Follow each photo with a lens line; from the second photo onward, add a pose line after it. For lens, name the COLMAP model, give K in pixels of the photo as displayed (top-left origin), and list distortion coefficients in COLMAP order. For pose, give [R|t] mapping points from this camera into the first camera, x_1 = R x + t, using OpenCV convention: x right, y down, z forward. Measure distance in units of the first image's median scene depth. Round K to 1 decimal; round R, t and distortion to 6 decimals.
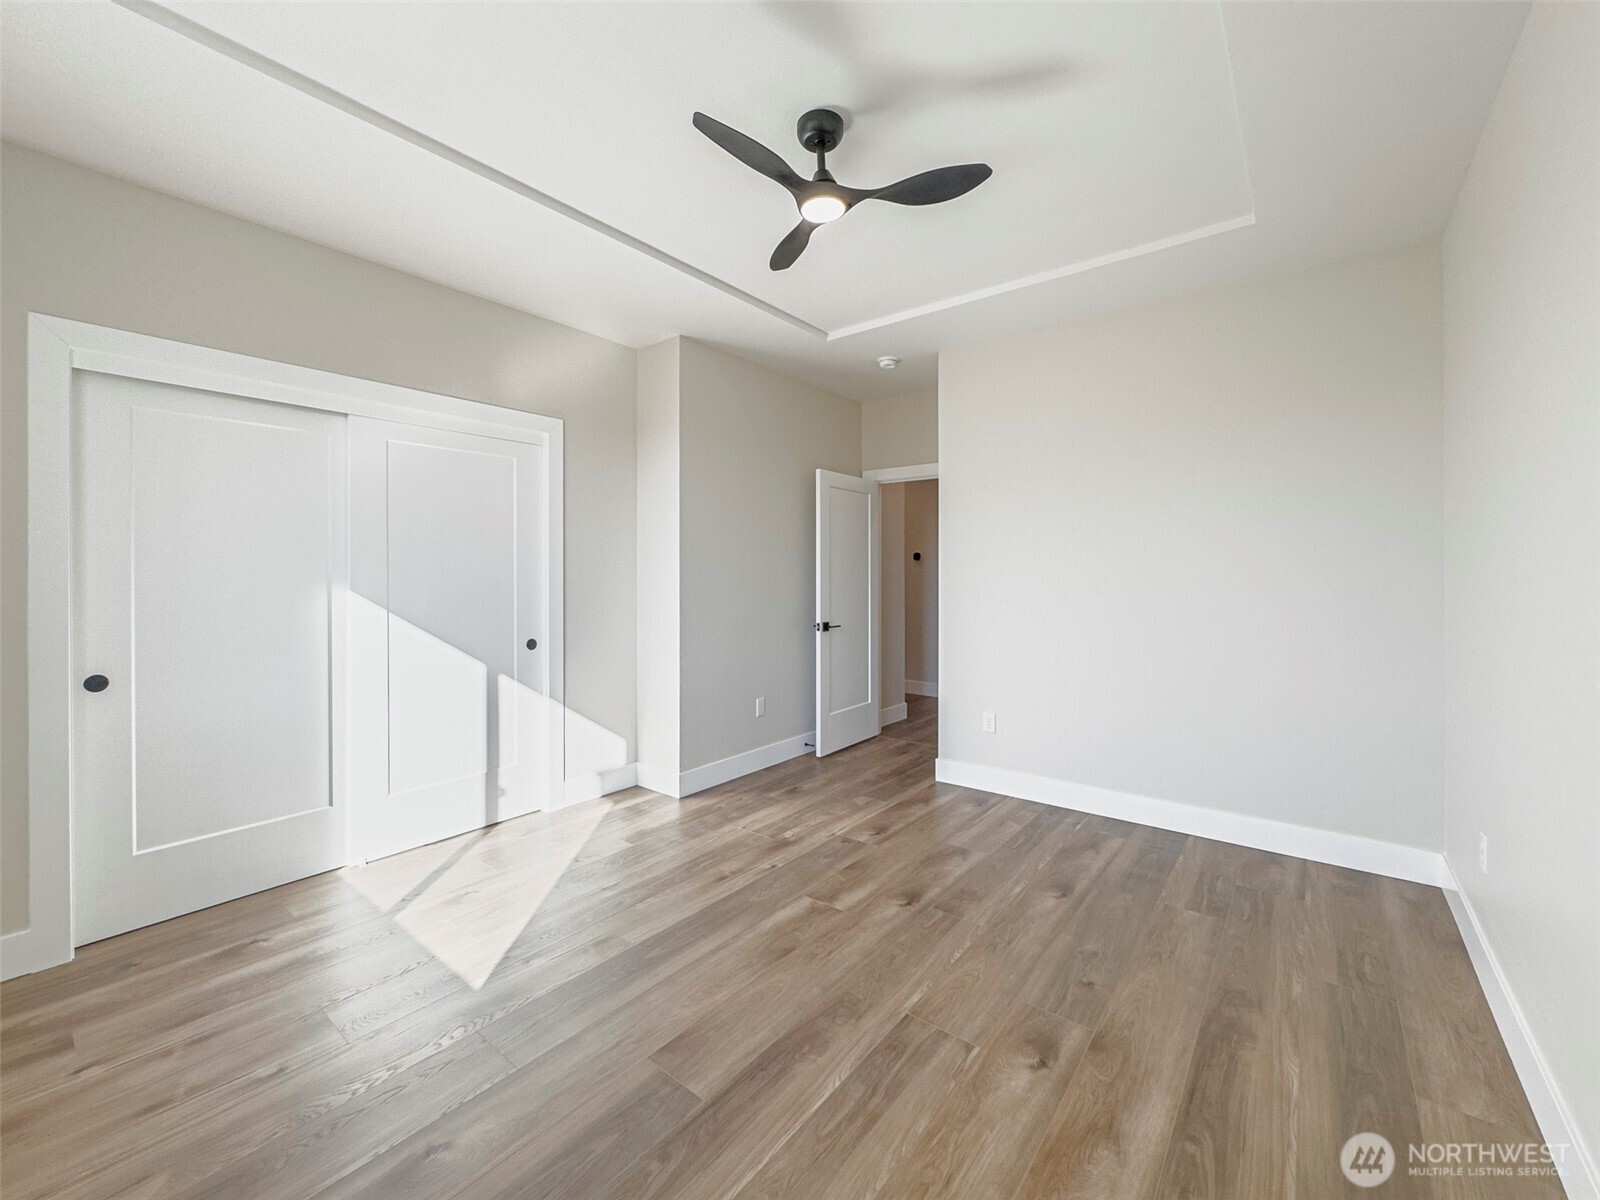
lens RADIAL K [[646.0, 0, 800.0], [0, 646.0, 600.0], [0, 0, 1]] dist [-0.000342, 0.000017]
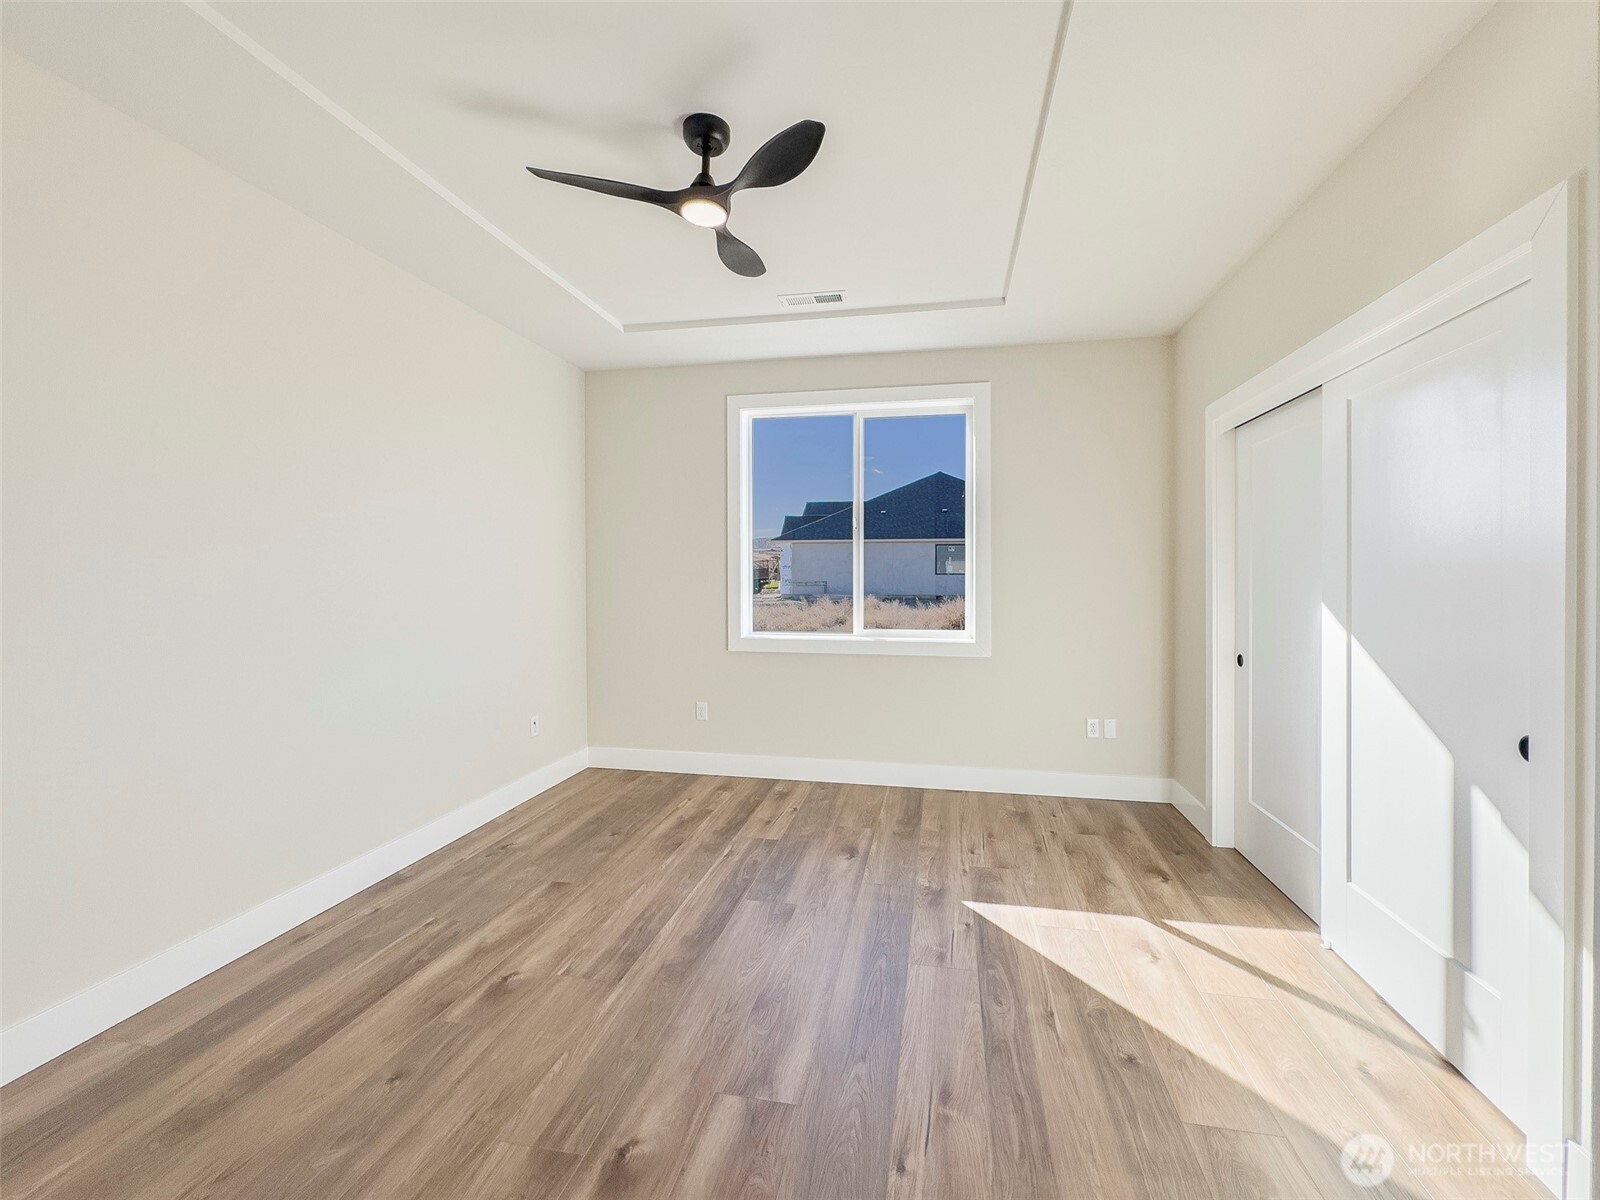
lens RADIAL K [[646.0, 0, 800.0], [0, 646.0, 600.0], [0, 0, 1]] dist [-0.000342, 0.000017]
pose [[-0.897795, 0.019083, -0.439999, 0.339216], [-0.016296, 0.996937, 0.076489, -0.087892], [0.440111, 0.075841, -0.894735, 1.942144]]
